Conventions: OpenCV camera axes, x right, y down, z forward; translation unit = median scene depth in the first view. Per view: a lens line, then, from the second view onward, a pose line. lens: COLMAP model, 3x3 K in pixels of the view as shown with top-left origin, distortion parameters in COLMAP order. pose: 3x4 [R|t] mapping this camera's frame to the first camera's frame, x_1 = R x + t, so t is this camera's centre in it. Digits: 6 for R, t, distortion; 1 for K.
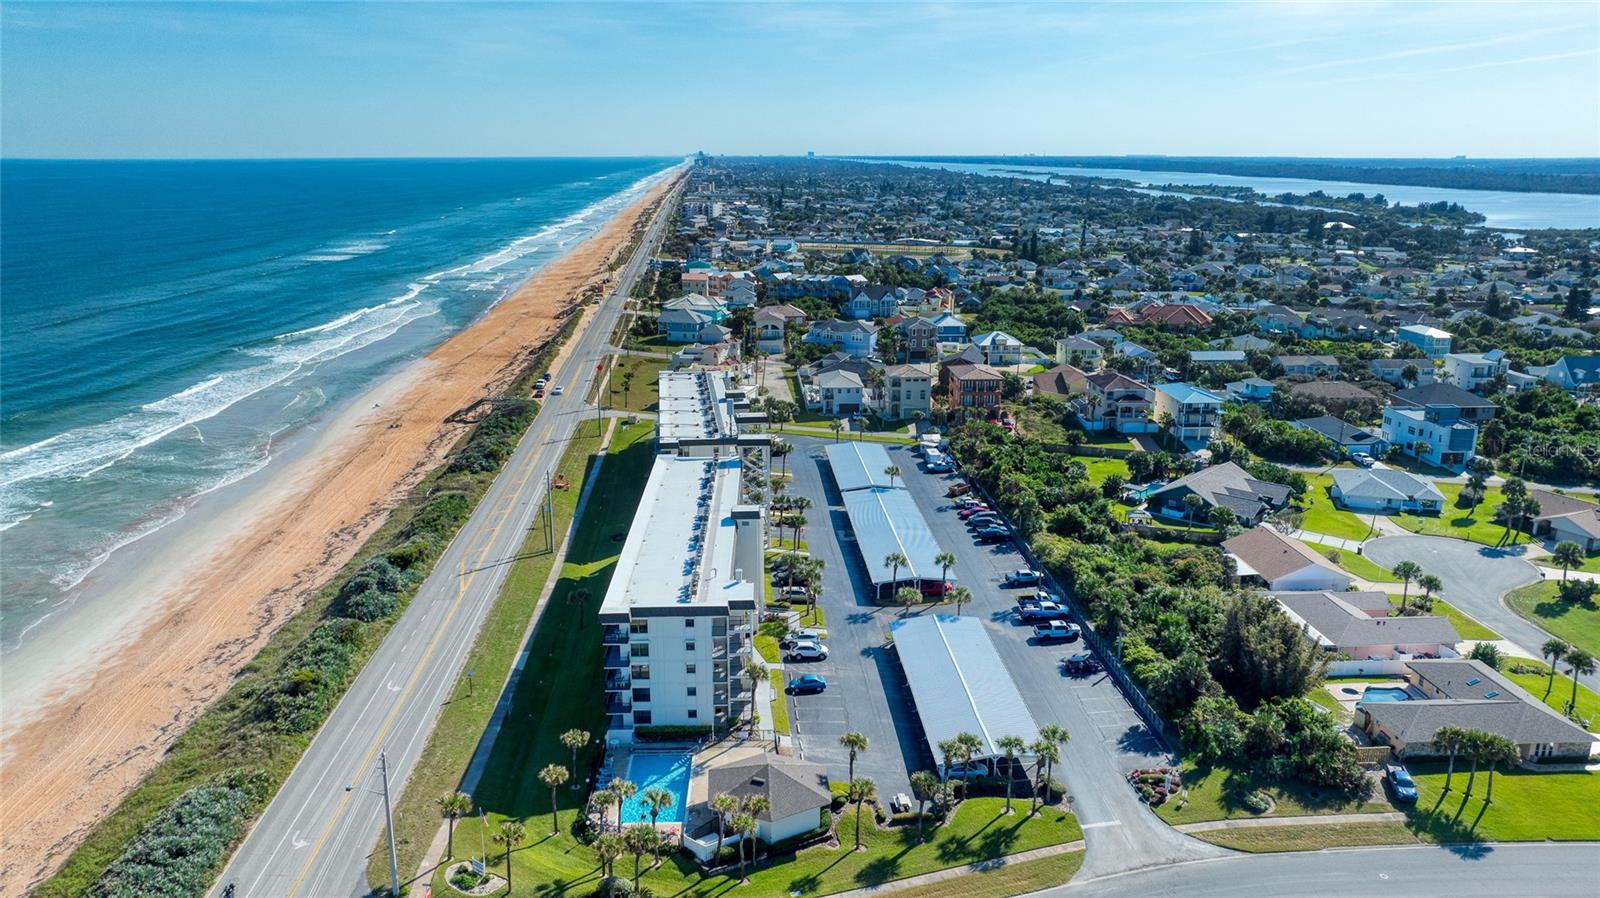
lens RADIAL K [[1205.9, 0, 800.0], [0, 1205.9, 449.0], [0, 0, 1]] dist [-0.018025, 0.007081]
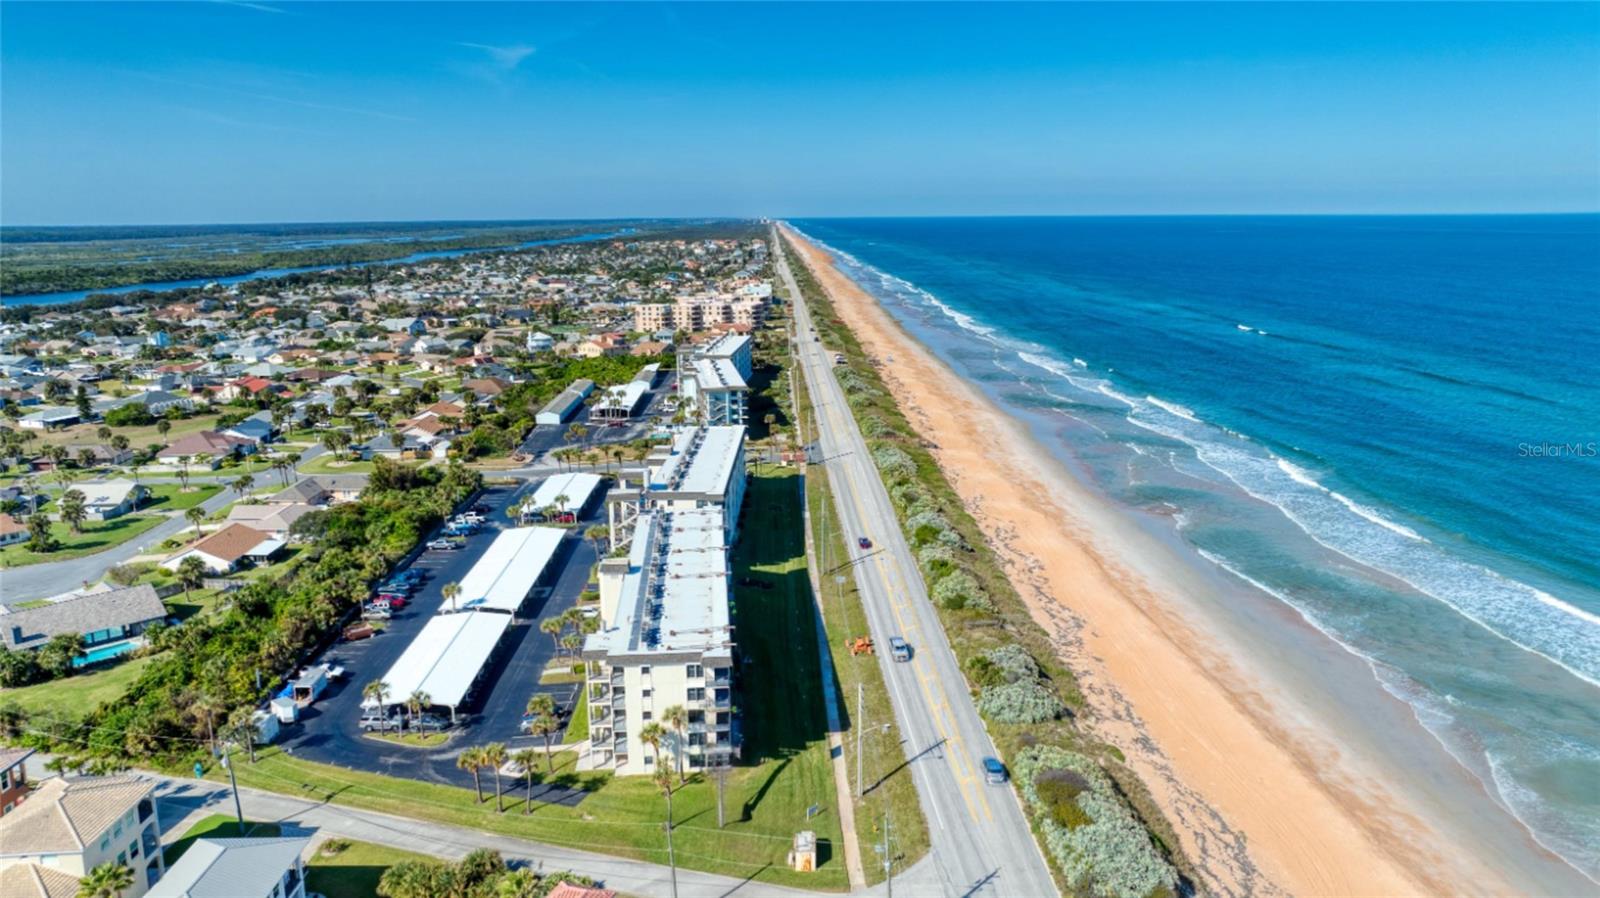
lens RADIAL K [[1205.9, 0, 800.0], [0, 1205.9, 449.0], [0, 0, 1]] dist [-0.018025, 0.007081]
pose [[-0.999414, -0.006391, 0.033621, -0.236408], [0.008541, 0.904745, 0.425867, -0.517011], [-0.033140, 0.425905, -0.904161, 2.075520]]
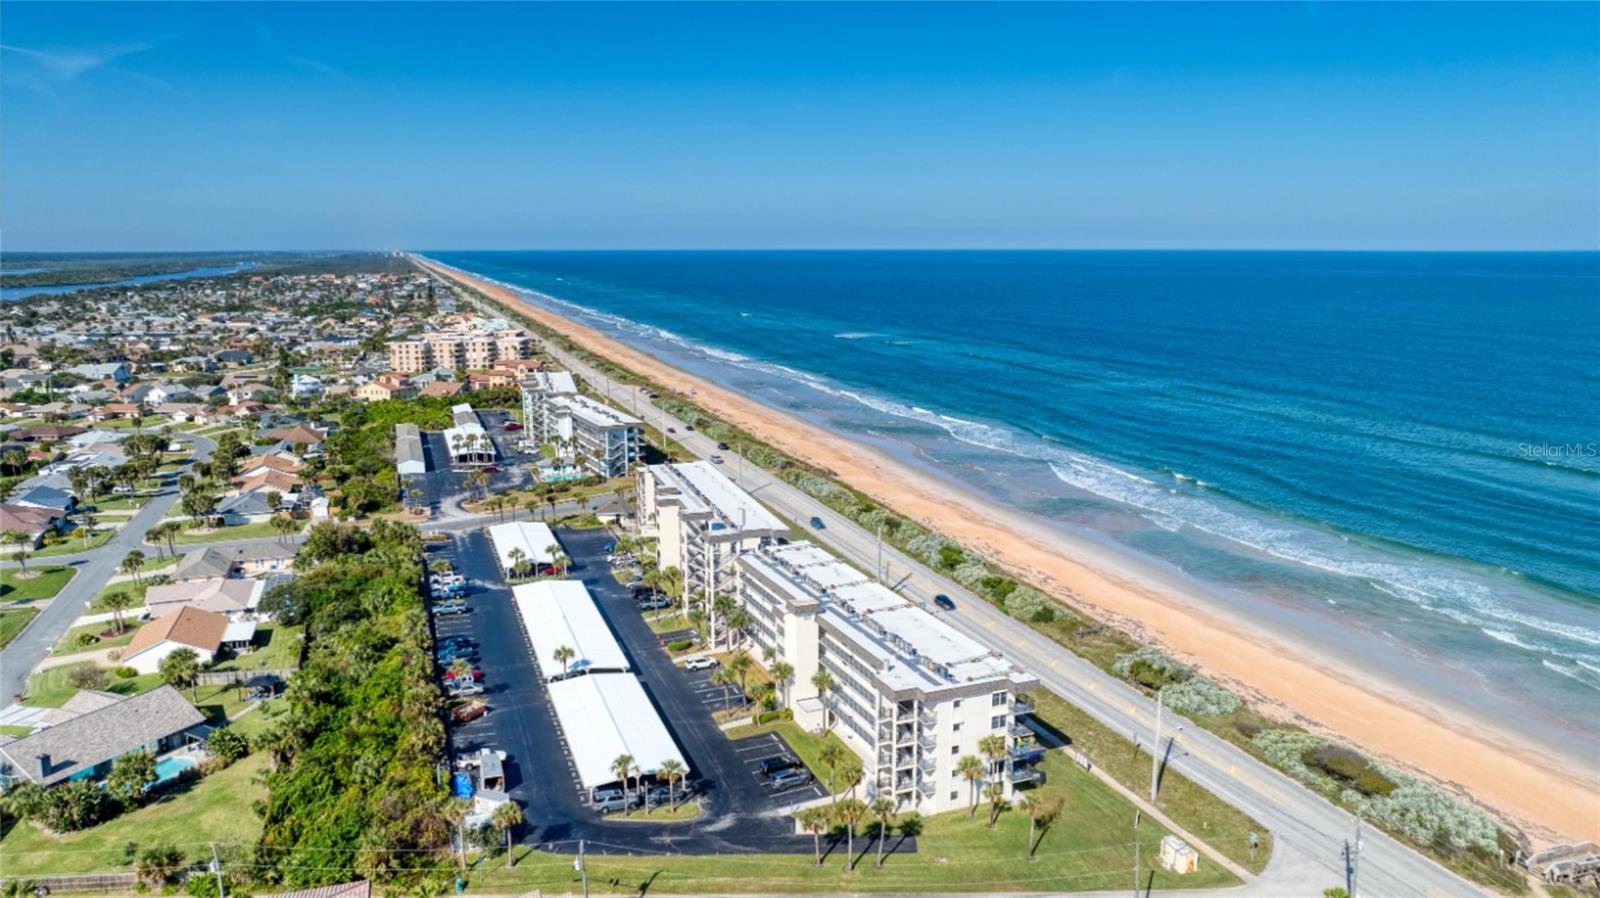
lens RADIAL K [[1205.9, 0, 800.0], [0, 1205.9, 449.0], [0, 0, 1]] dist [-0.018025, 0.007081]
pose [[-0.953764, 0.043251, -0.297427, 0.194600], [-0.079766, 0.917679, 0.389233, -0.498928], [0.289778, 0.394961, -0.871800, 2.015759]]
